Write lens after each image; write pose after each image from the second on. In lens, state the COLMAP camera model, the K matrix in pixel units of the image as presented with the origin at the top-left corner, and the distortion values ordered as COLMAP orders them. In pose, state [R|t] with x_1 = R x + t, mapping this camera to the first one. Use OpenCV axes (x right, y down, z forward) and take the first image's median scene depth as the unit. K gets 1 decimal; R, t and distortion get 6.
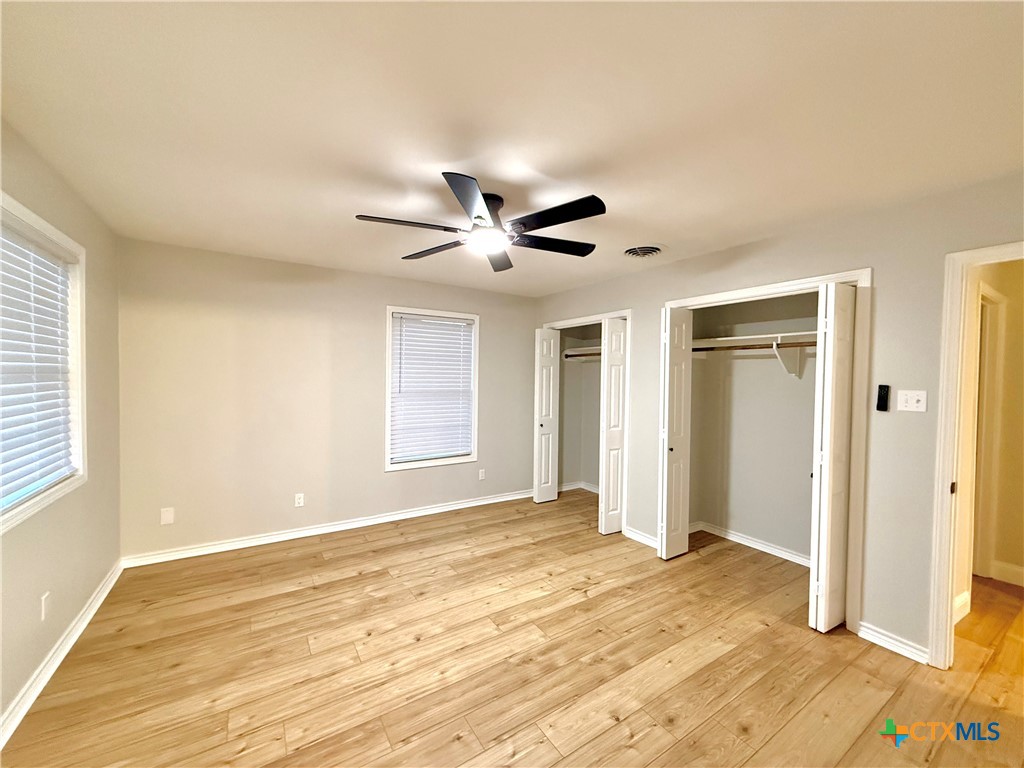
lens RADIAL K [[406.2, 0, 510.9], [0, 406.2, 386.4], [0, 0, 1]] dist [-0.000265, -0.000337]
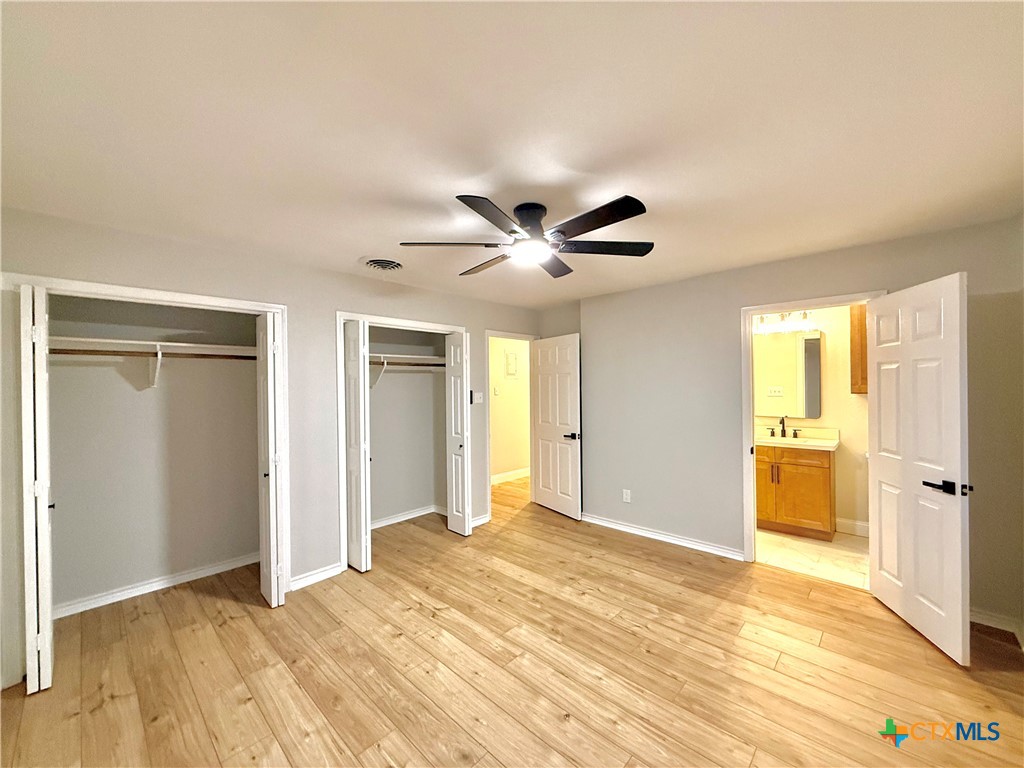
lens RADIAL K [[406.2, 0, 510.9], [0, 406.2, 386.4], [0, 0, 1]] dist [-0.000265, -0.000337]
pose [[-0.242412, -0.016056, 0.970041, -0.994018], [0.031012, 0.999224, 0.024289, -0.062555], [-0.969678, 0.035971, -0.241726, 1.299096]]
